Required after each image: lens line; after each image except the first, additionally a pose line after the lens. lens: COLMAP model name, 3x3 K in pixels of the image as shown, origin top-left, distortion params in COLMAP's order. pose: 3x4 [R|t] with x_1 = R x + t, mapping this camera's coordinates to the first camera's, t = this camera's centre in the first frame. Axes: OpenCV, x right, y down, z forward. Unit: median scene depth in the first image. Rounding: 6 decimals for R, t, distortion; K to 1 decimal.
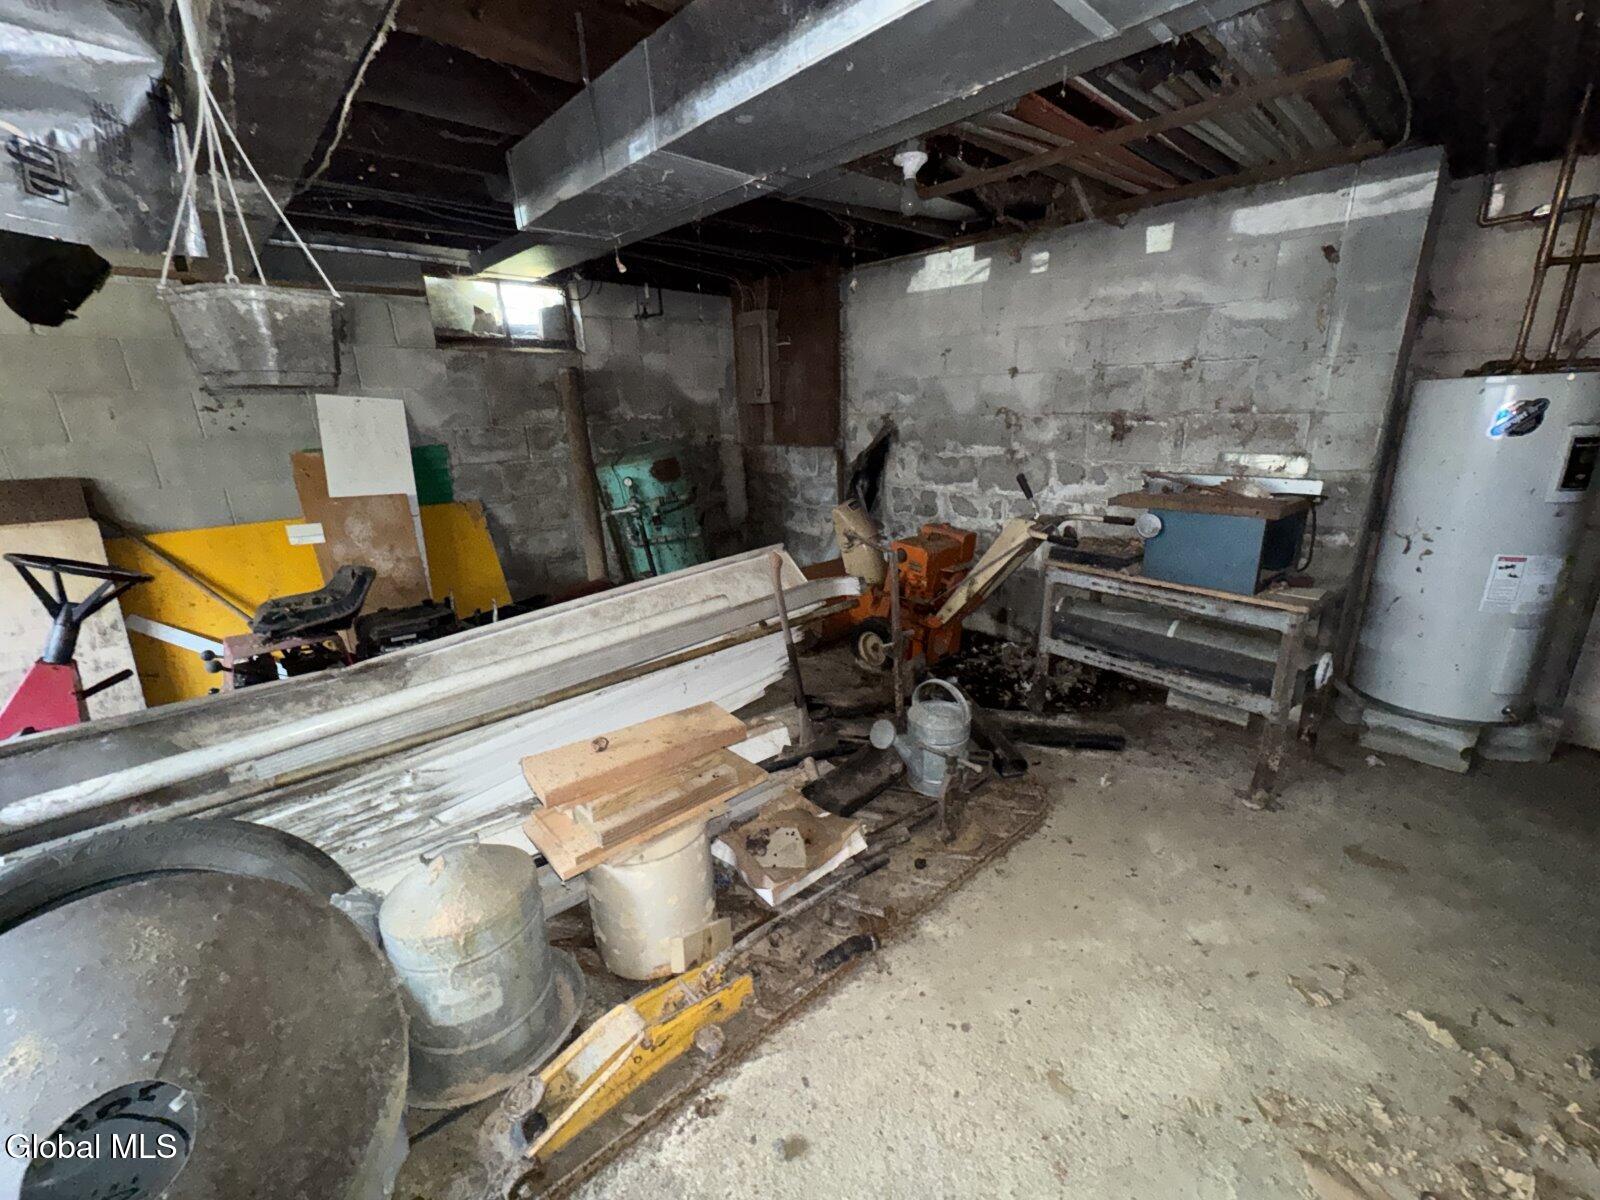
lens RADIAL K [[640.3, 0, 808.2], [0, 640.3, 597.8], [0, 0, 1]] dist [0.001141, 0.000164]
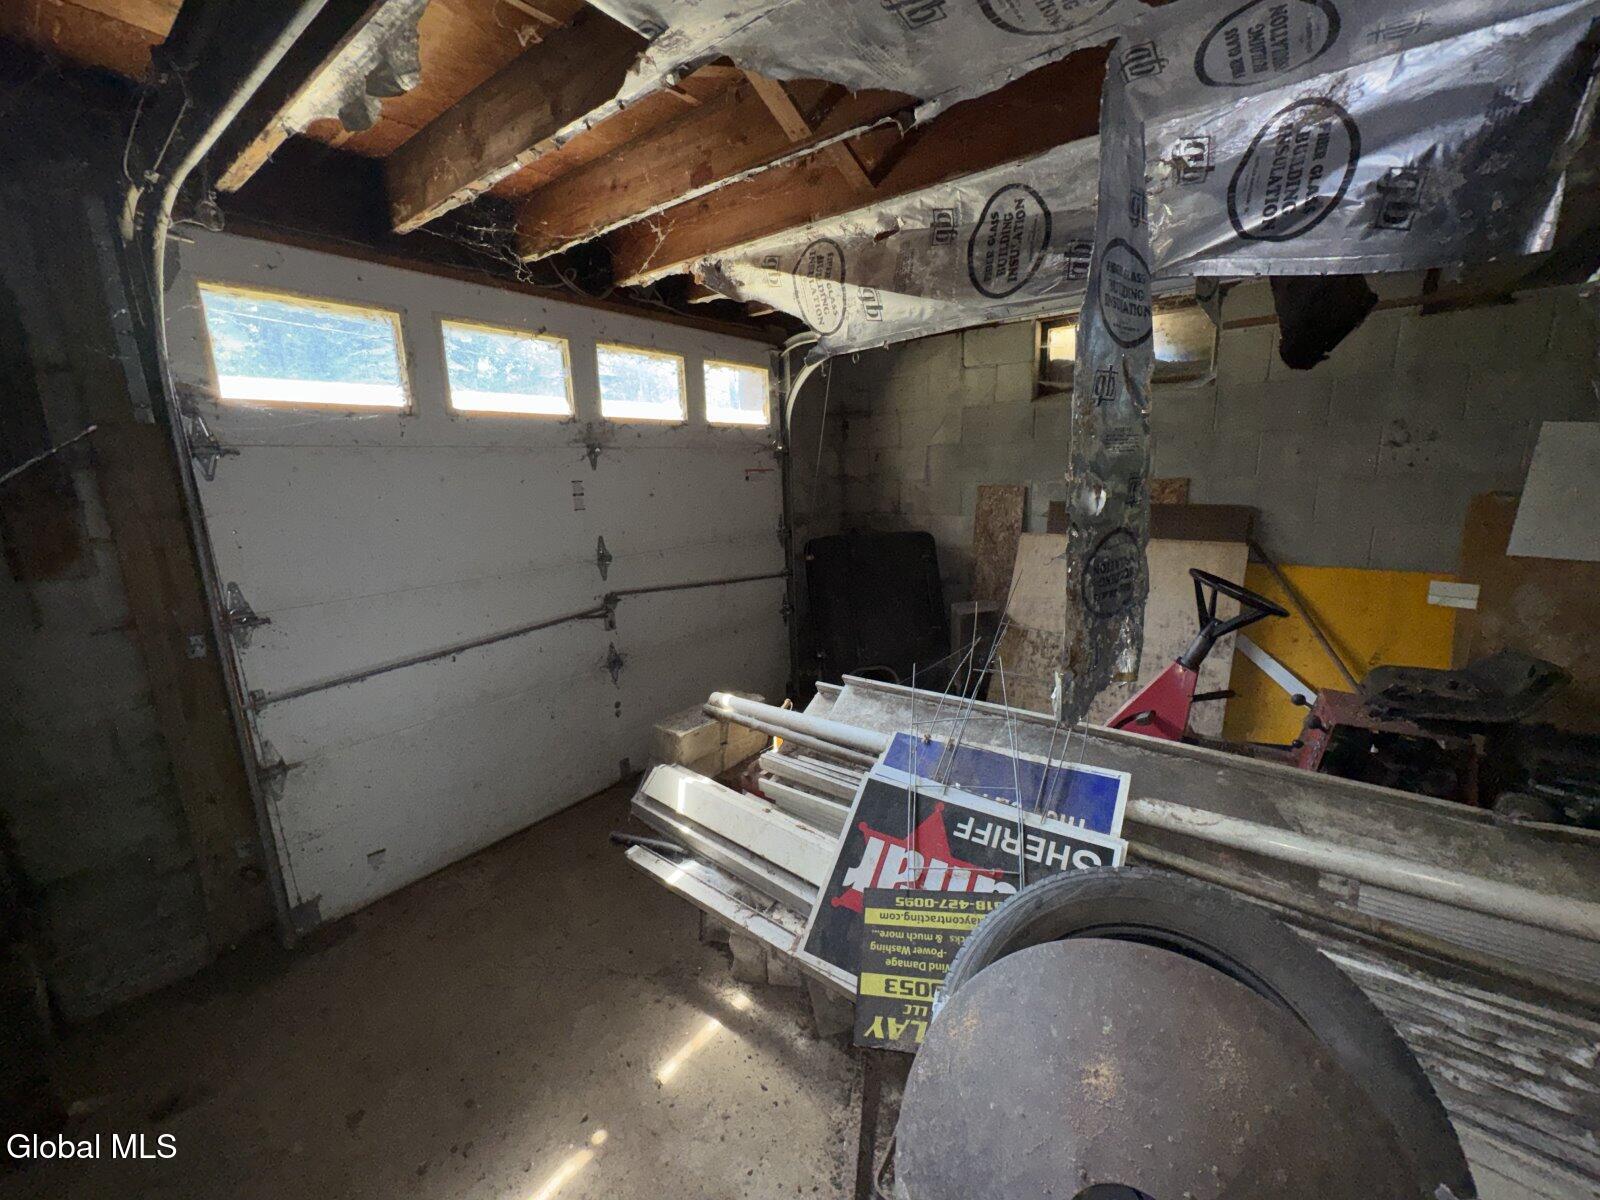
lens RADIAL K [[640.3, 0, 799.9], [0, 640.3, 602.2], [0, 0, 1]] dist [0.001141, 0.000164]
pose [[0.167582, 0.219900, -0.961020, -0.263725], [-0.257353, 0.950764, 0.172676, -0.033399], [0.951675, 0.218385, 0.215923, 0.080668]]
